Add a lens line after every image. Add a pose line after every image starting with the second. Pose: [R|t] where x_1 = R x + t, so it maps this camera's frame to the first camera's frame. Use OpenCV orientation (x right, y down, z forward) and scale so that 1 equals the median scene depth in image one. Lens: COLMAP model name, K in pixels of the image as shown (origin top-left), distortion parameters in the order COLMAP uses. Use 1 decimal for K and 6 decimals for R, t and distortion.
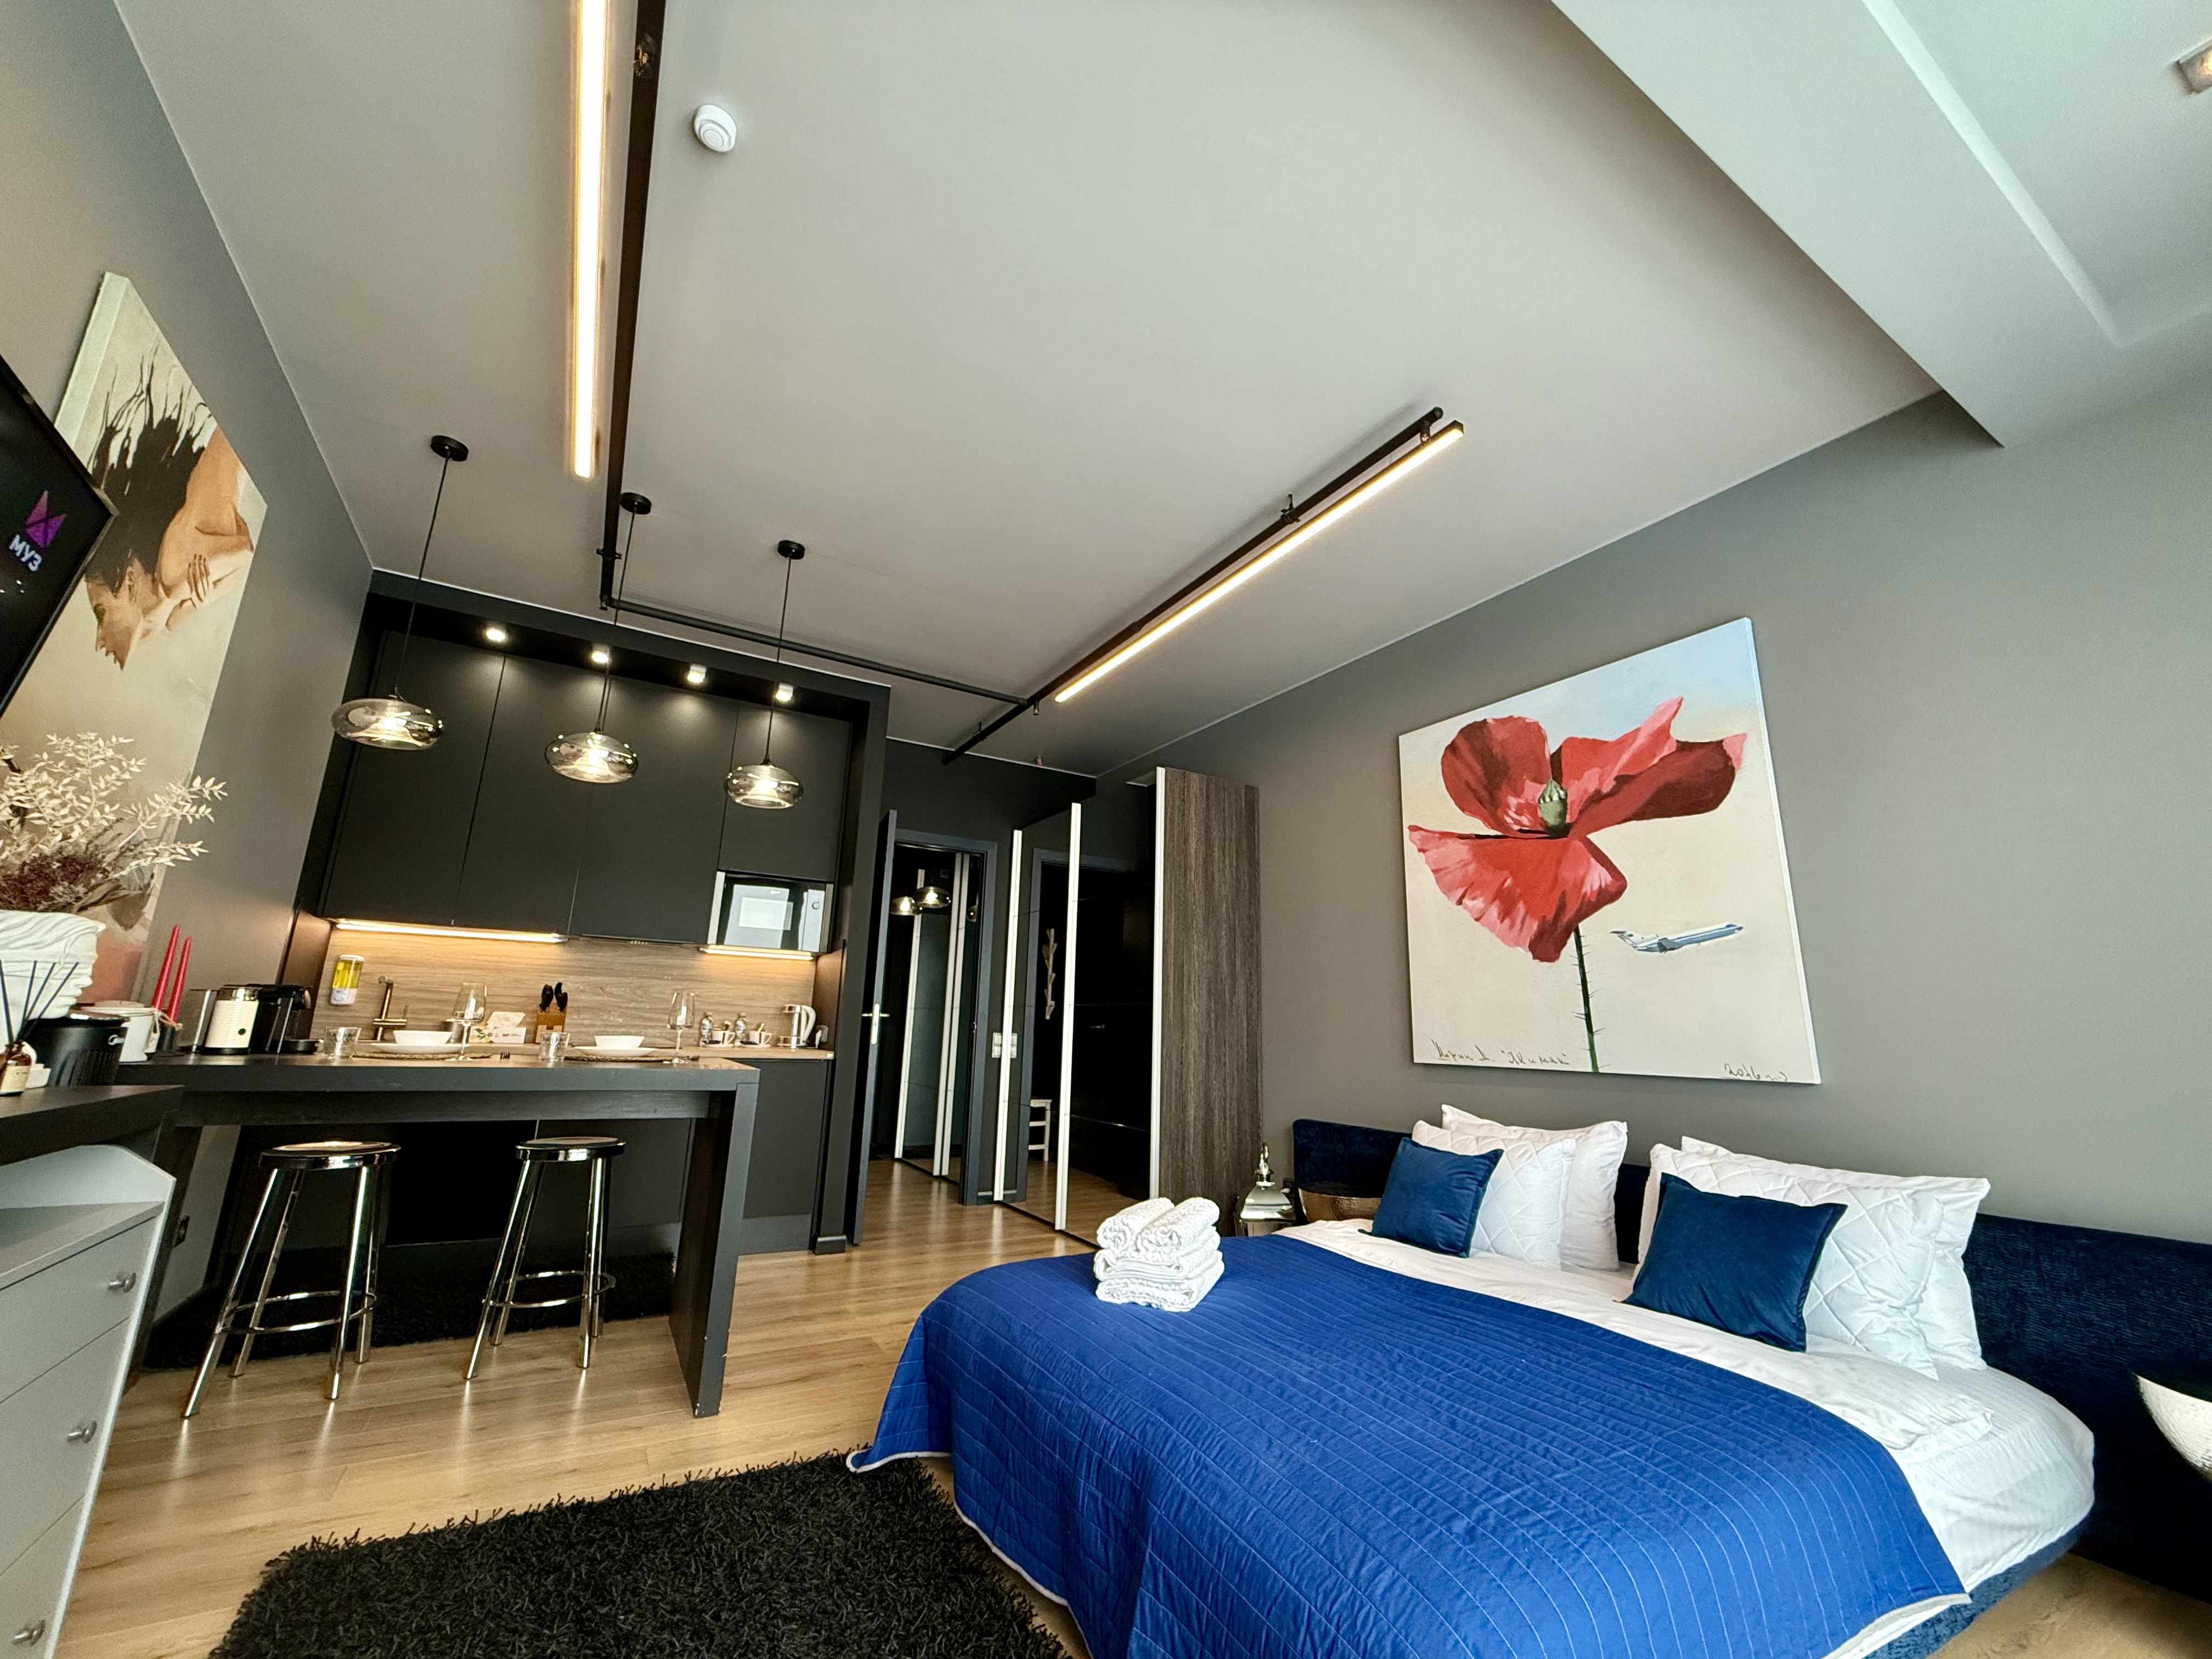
lens RADIAL K [[879.8, 0, 1106.0], [0, 879.8, 829.5], [0, 0, 1]] dist [-0.000558, -0.000020]
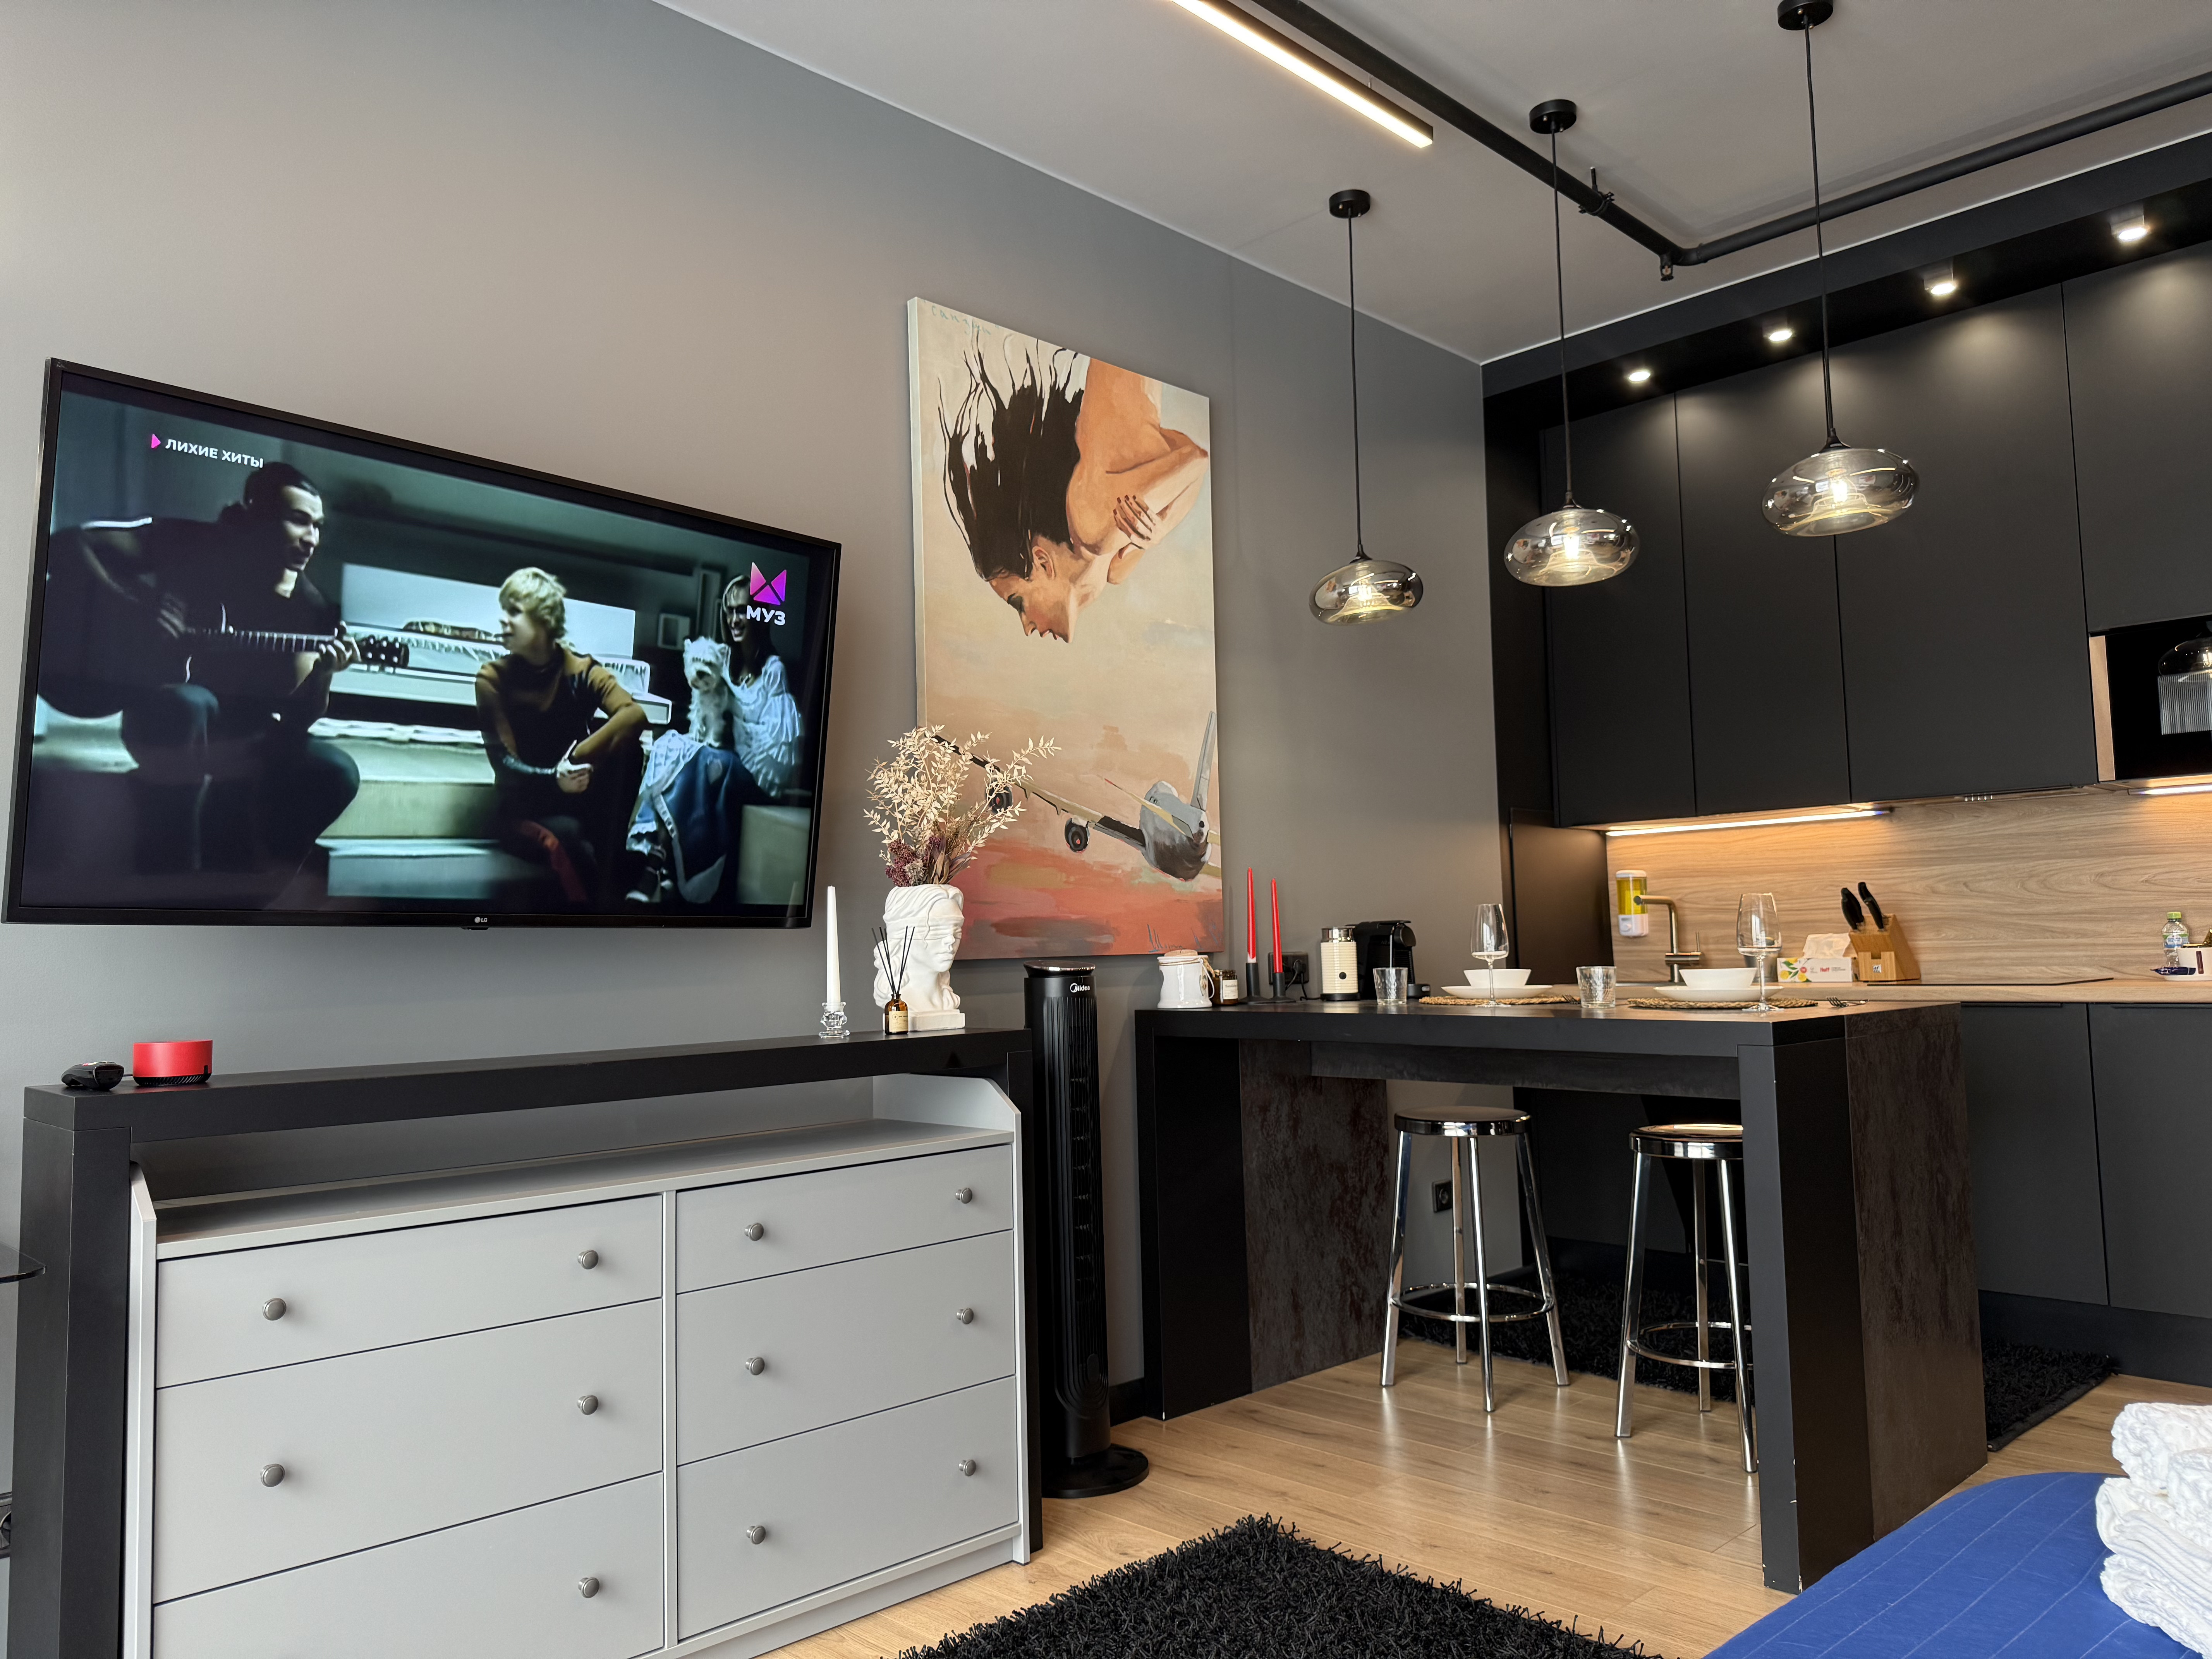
lens RADIAL K [[1545.7, 0, 1103.6], [0, 1545.7, 859.0], [0, 0, 1]] dist [0.110585, -0.195353]
pose [[0.225029, -0.094523, -0.969756, 0.501272], [0.248614, 0.967909, -0.036653, 0.112086], [0.942100, -0.232847, 0.241308, 0.418299]]
